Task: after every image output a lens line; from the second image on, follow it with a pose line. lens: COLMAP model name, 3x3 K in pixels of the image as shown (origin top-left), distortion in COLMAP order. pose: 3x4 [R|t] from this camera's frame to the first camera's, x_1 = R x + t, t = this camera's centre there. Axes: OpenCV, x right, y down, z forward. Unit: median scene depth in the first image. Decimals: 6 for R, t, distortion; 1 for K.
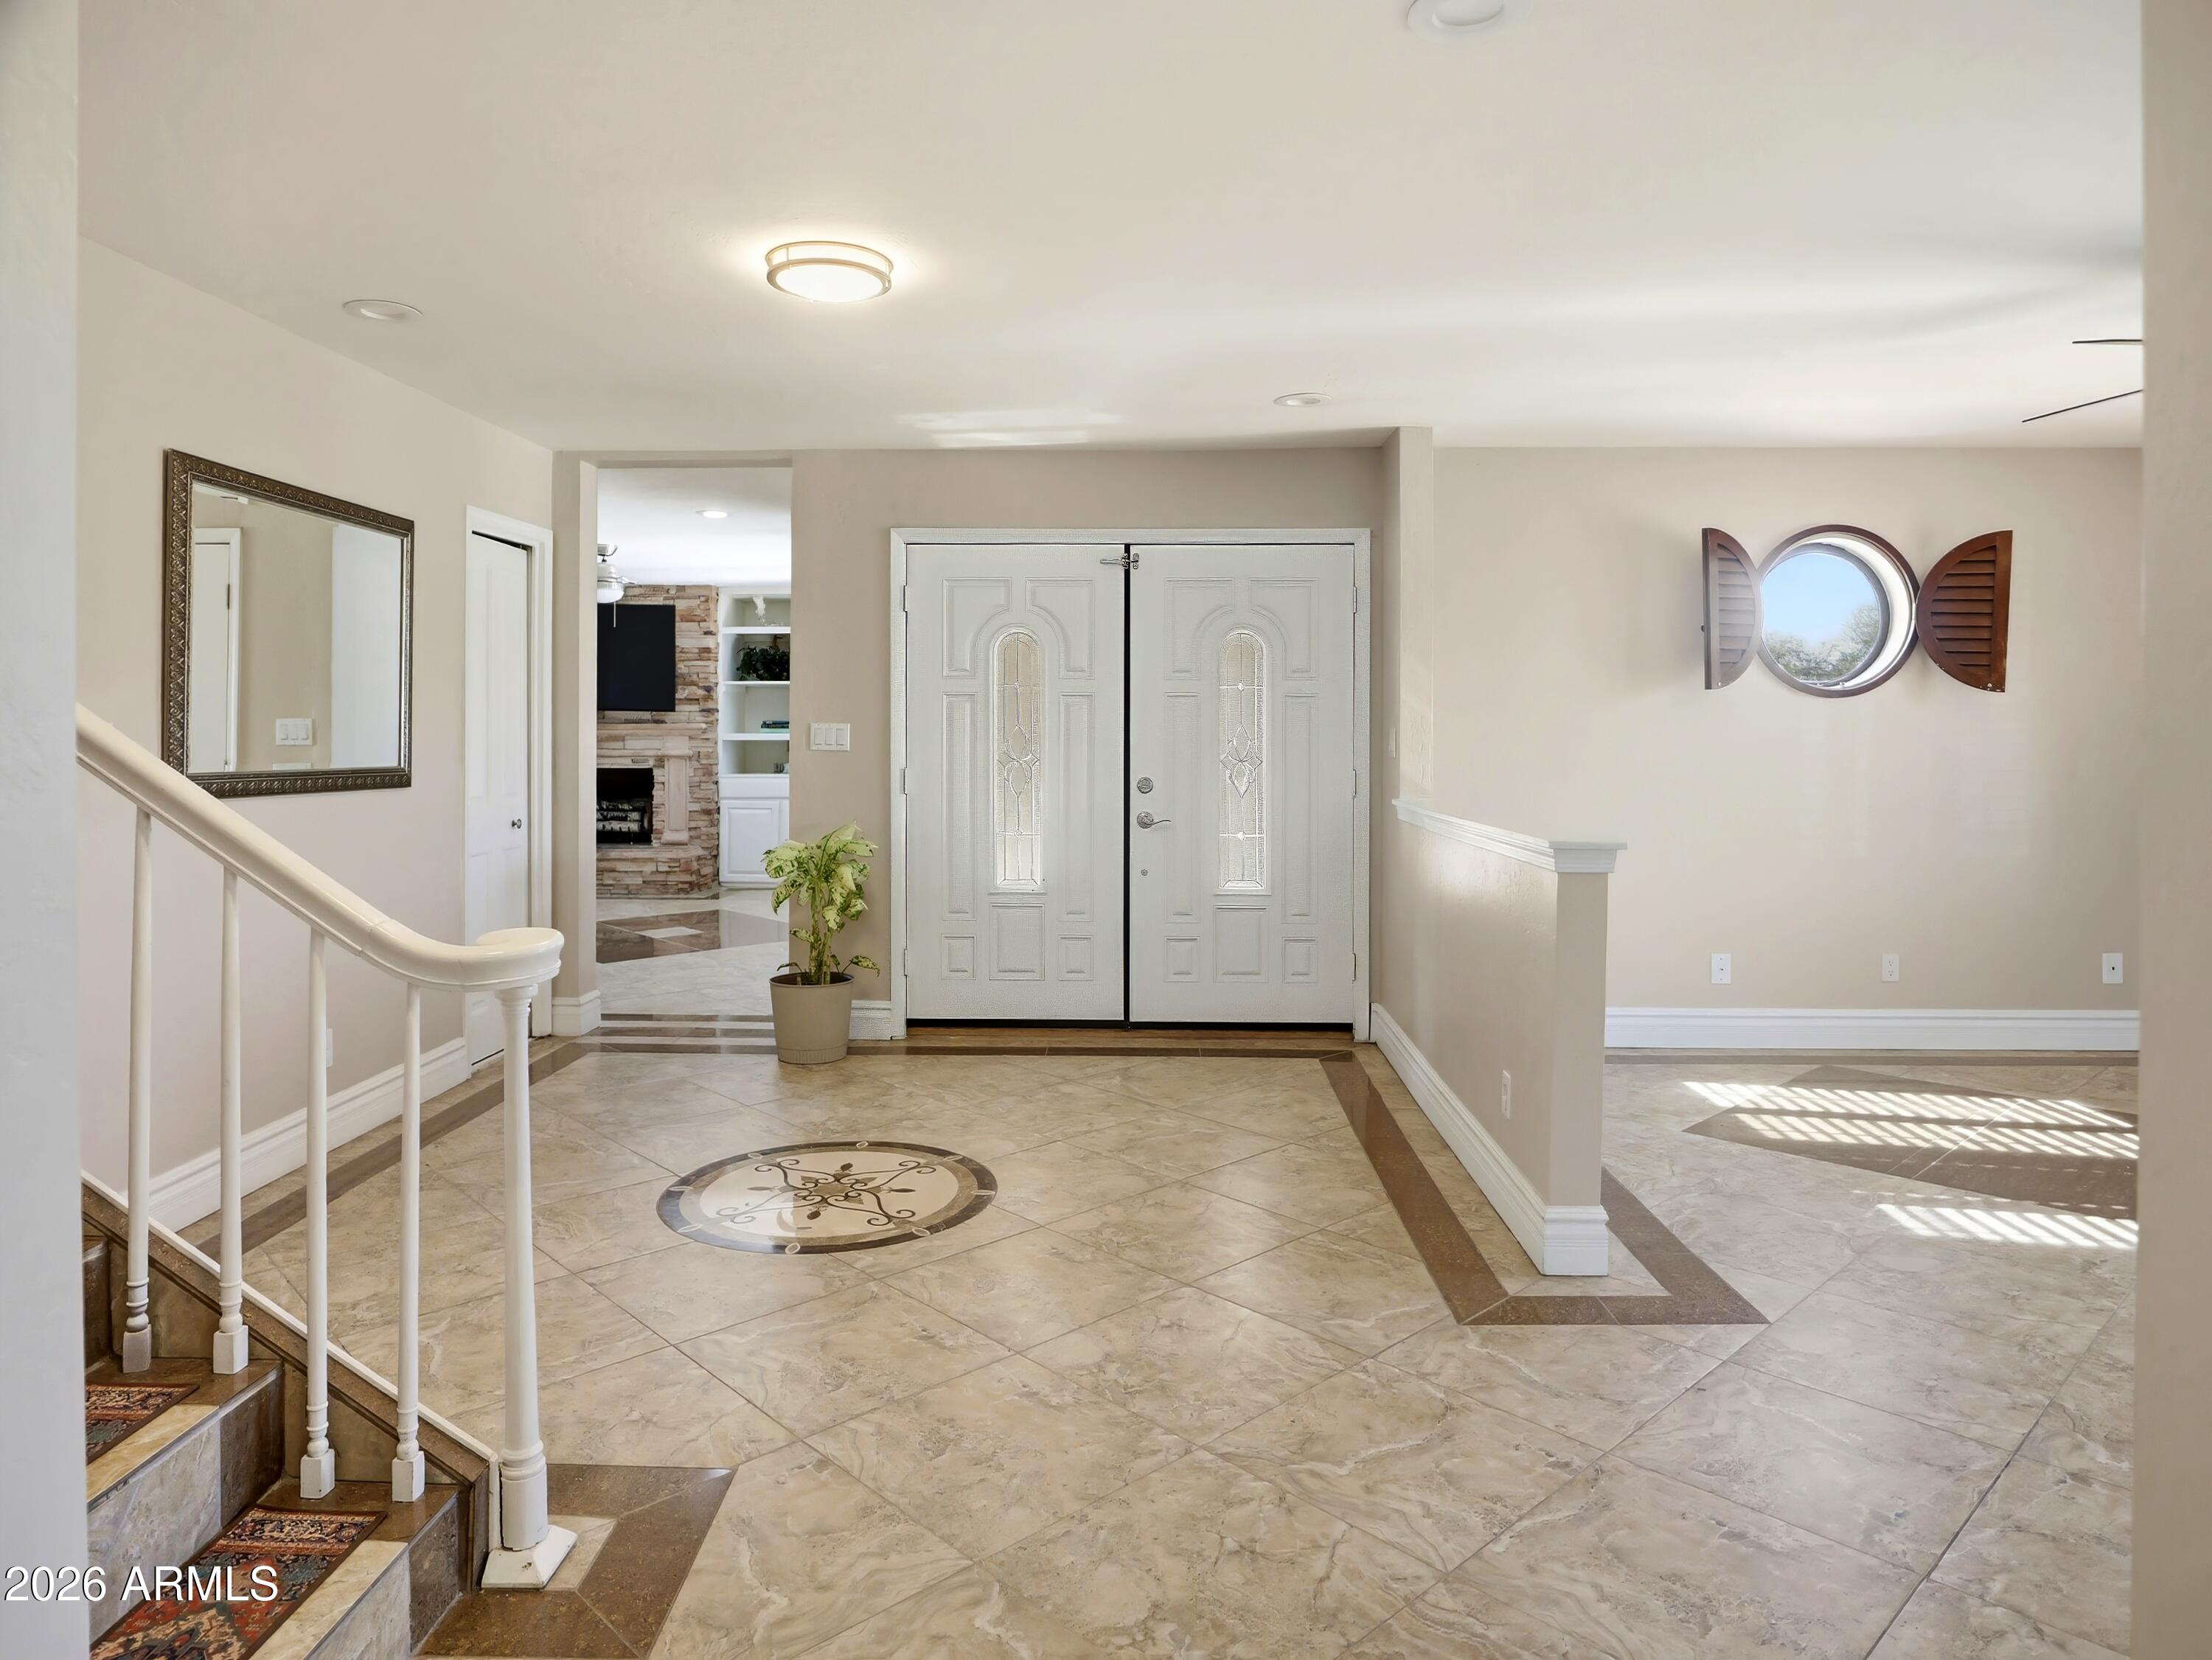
lens RADIAL K [[1410.5, 0, 1102.1], [0, 1410.5, 687.9], [0, 0, 1]] dist [-0.023013, 0.000056]
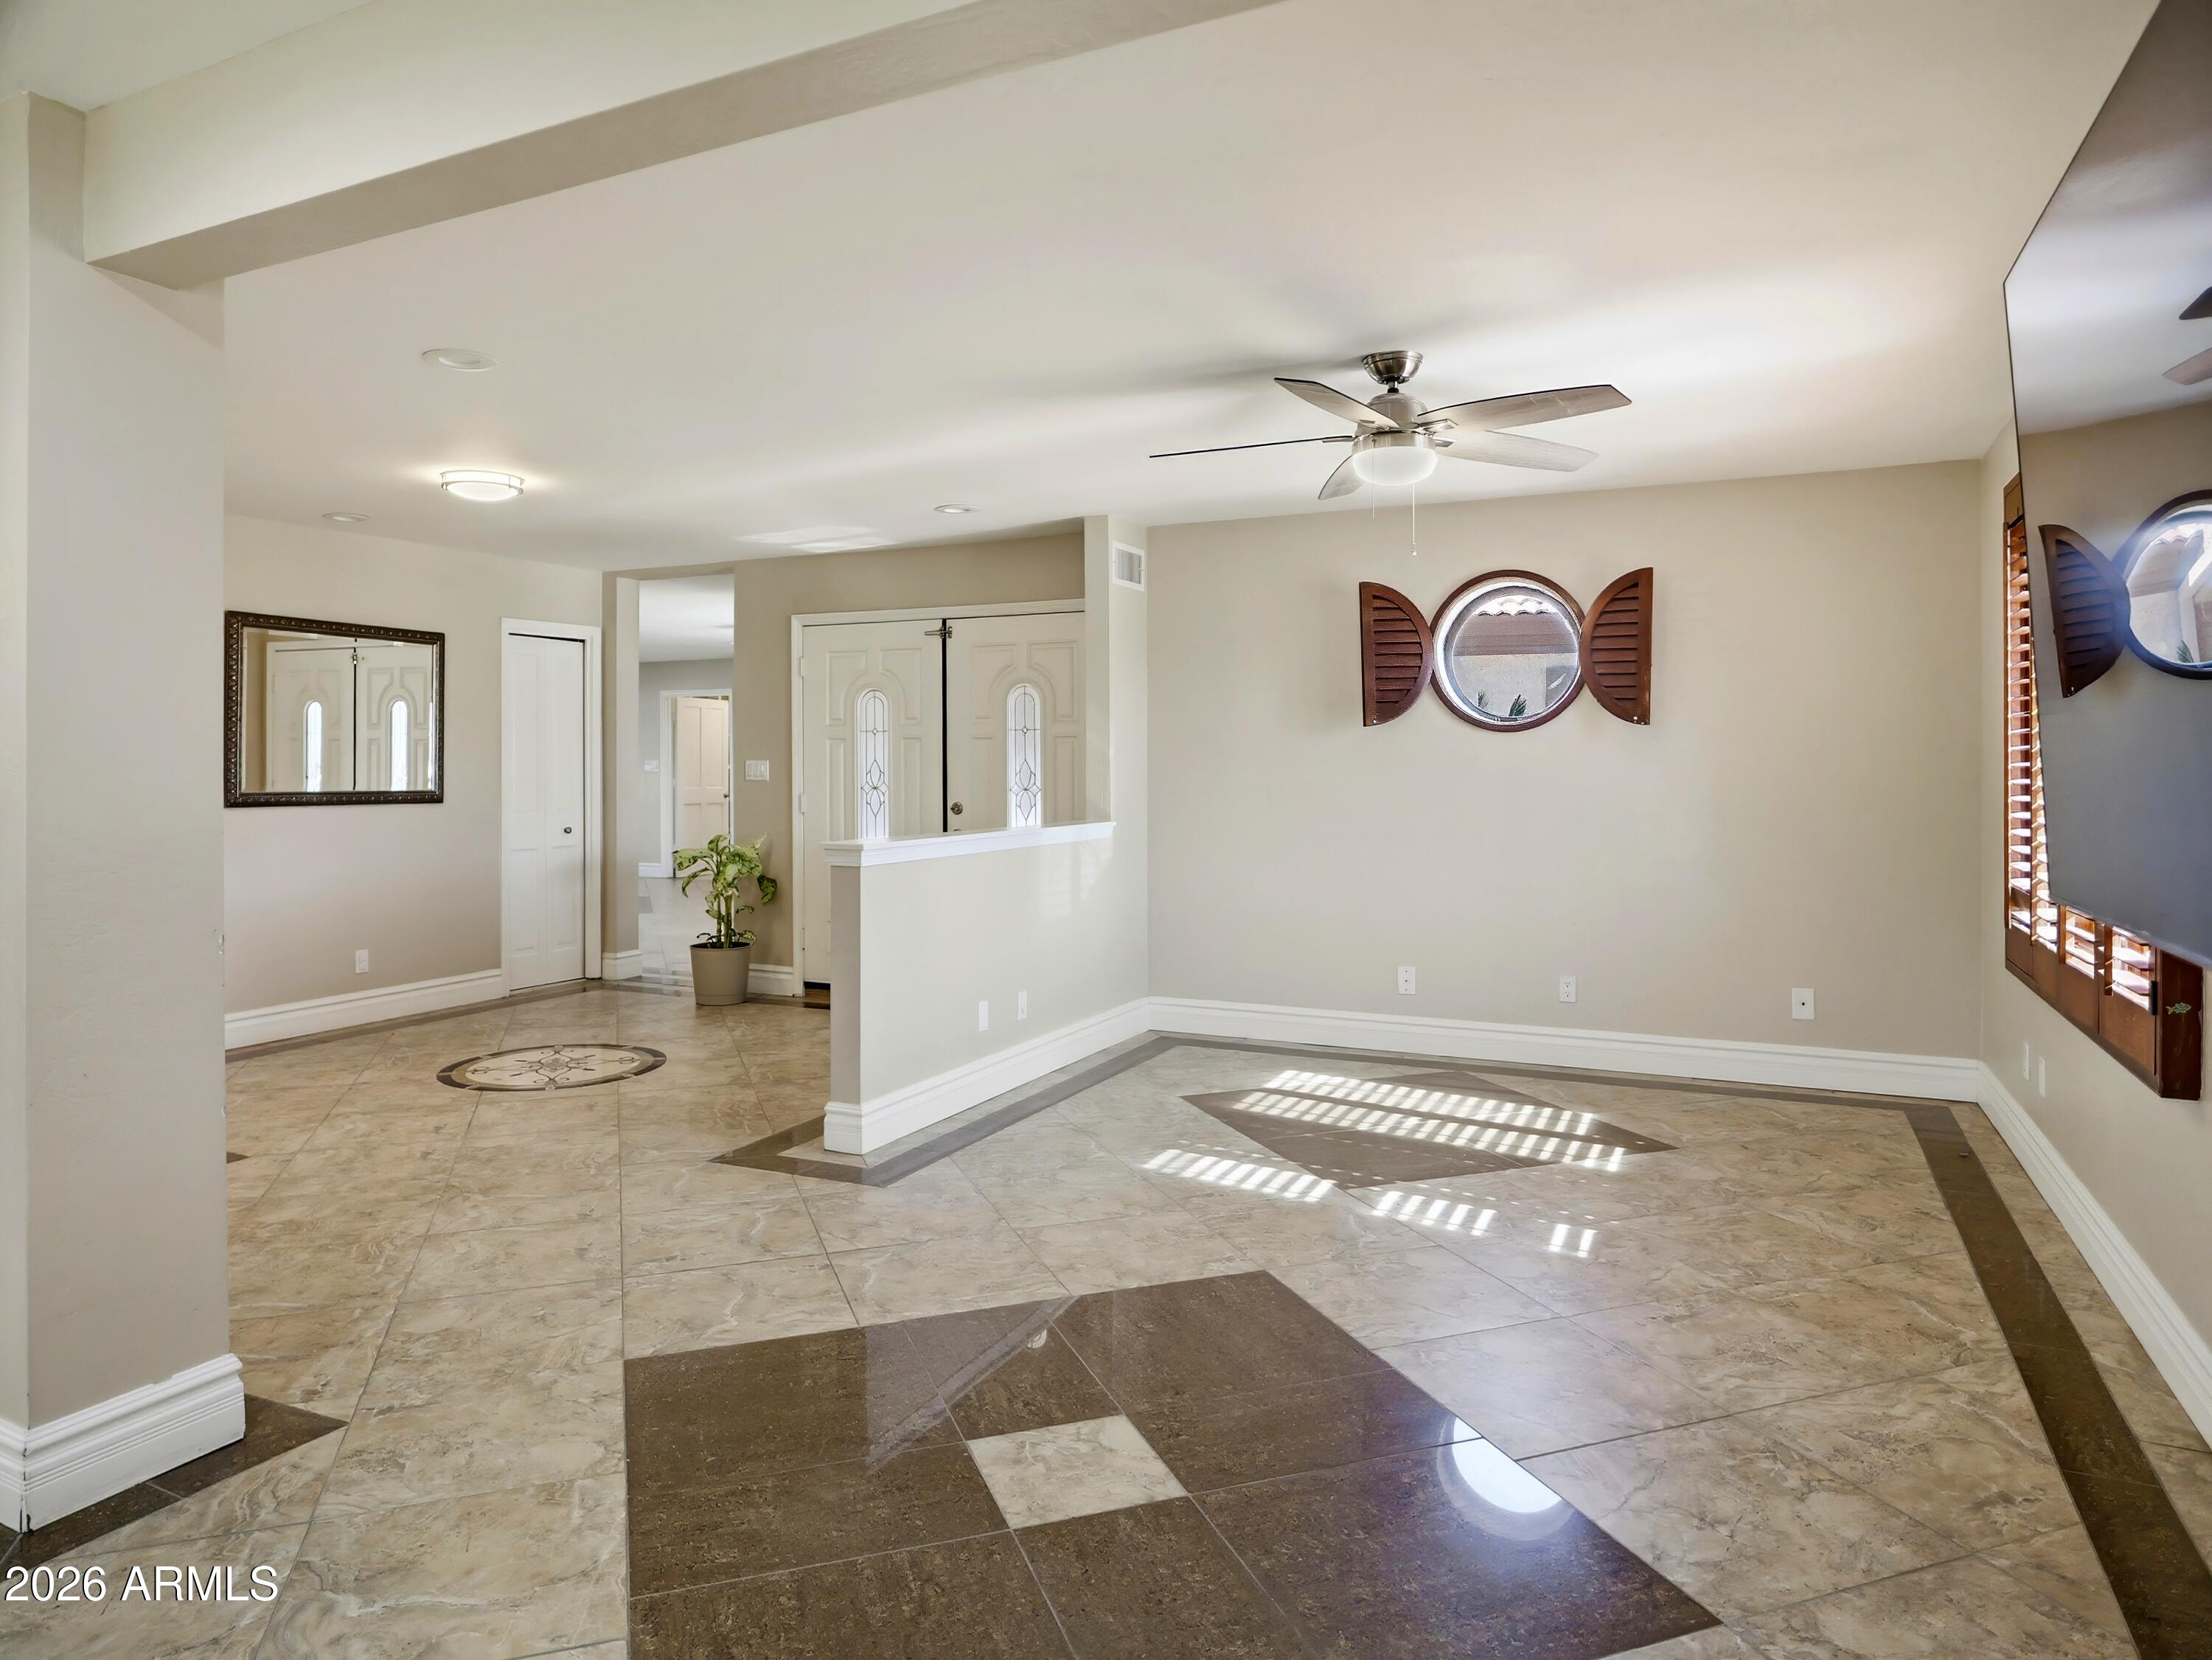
lens RADIAL K [[1423.5, 0, 1096.8], [0, 1423.5, 738.5], [0, 0, 1]] dist [-0.024360, 0.001949]
pose [[0.908595, -0.011756, -0.417514, 0.708536], [0.016776, 0.999824, 0.008355, -0.002510], [0.417342, -0.014596, 0.908632, -0.112100]]
